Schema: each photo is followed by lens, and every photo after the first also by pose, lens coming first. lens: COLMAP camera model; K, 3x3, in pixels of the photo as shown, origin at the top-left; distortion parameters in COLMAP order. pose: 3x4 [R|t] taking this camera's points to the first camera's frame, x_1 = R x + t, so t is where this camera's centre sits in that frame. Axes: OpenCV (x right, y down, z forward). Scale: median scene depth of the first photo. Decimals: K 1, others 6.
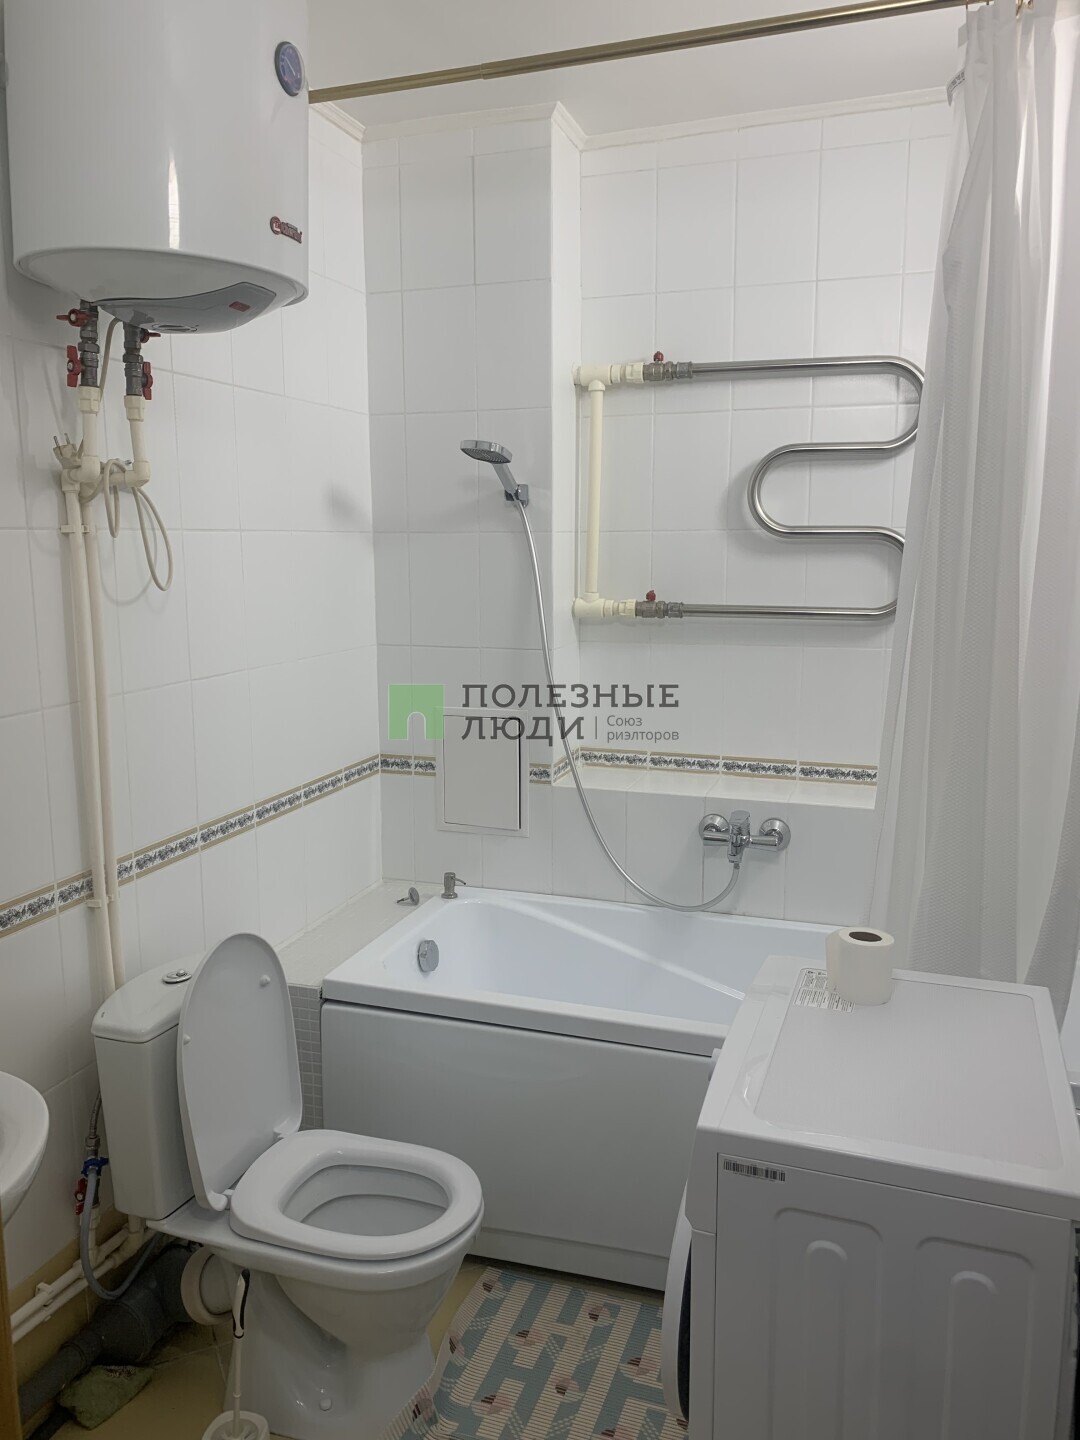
lens RADIAL K [[1096.3, 0, 539.6], [0, 1096.3, 719.0], [0, 0, 1]] dist [0.035043, -0.030007]
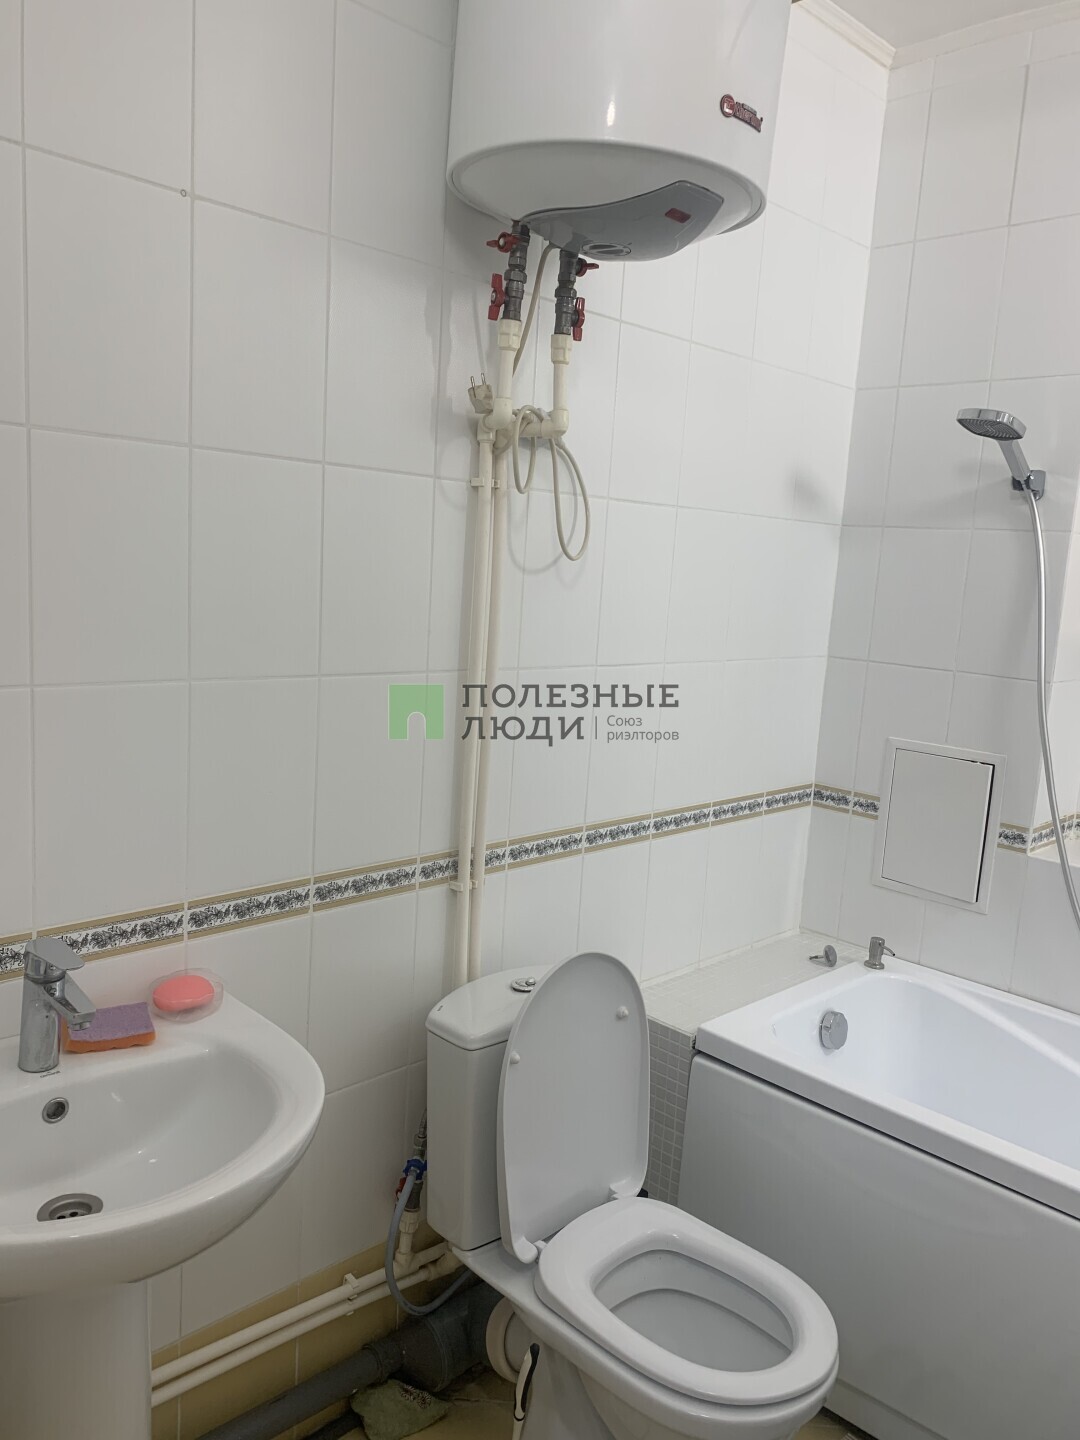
lens RADIAL K [[1096.3, 0, 531.1], [0, 1096.3, 725.0], [0, 0, 1]] dist [0.035043, -0.030007]
pose [[0.891747, 0.126950, -0.434363, 0.035773], [-0.138119, 0.990398, 0.005901, 0.017420], [0.430941, 0.054732, 0.900719, 0.179437]]
